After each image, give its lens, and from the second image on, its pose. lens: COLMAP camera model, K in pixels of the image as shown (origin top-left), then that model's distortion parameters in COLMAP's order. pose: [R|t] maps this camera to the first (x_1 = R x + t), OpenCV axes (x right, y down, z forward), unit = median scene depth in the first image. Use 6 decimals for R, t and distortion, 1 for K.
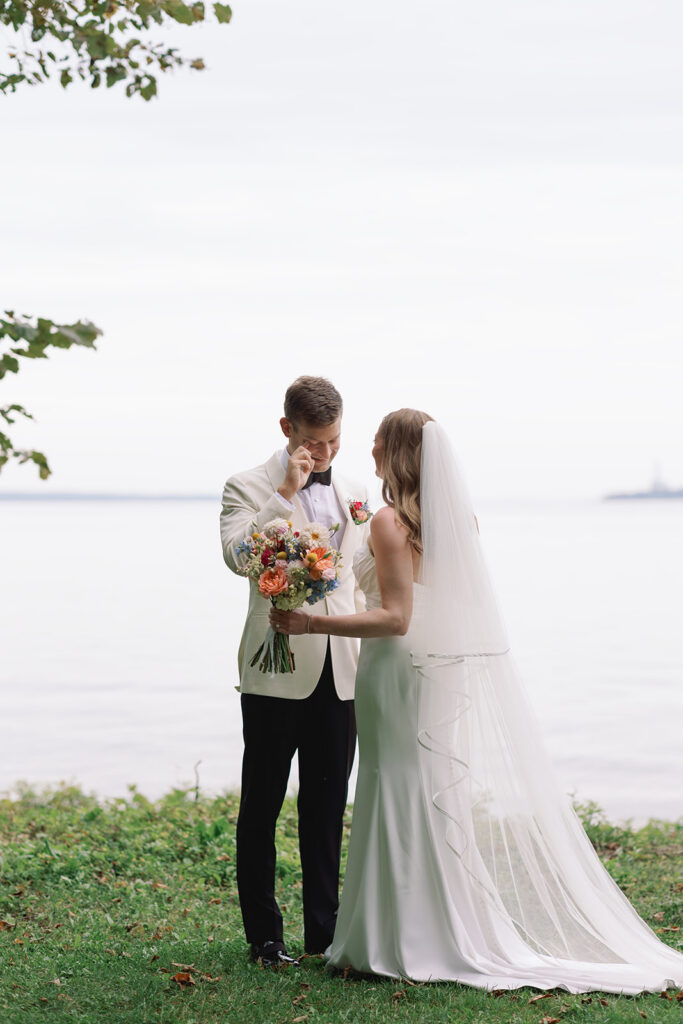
lens RADIAL K [[2563.1, 0, 341.4], [0, 2563.1, 512.5], [0, 0, 1]] dist [0.102928, 0.000000]
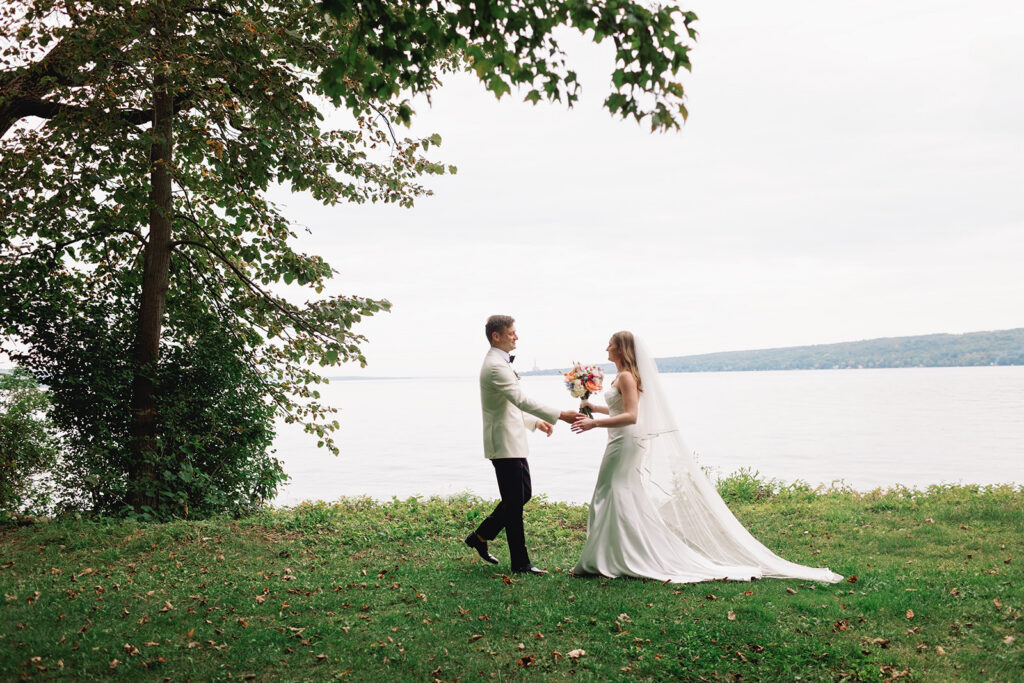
lens RADIAL K [[1009.9, 0, 512.2], [0, 1009.9, 340.8], [0, 0, 1]] dist [-0.003651, 0.000000]
pose [[0.991889, -0.016567, 0.126026, -0.101995], [0.021817, 0.998946, -0.040396, 0.003260], [-0.125224, 0.042817, 0.991204, 0.064240]]
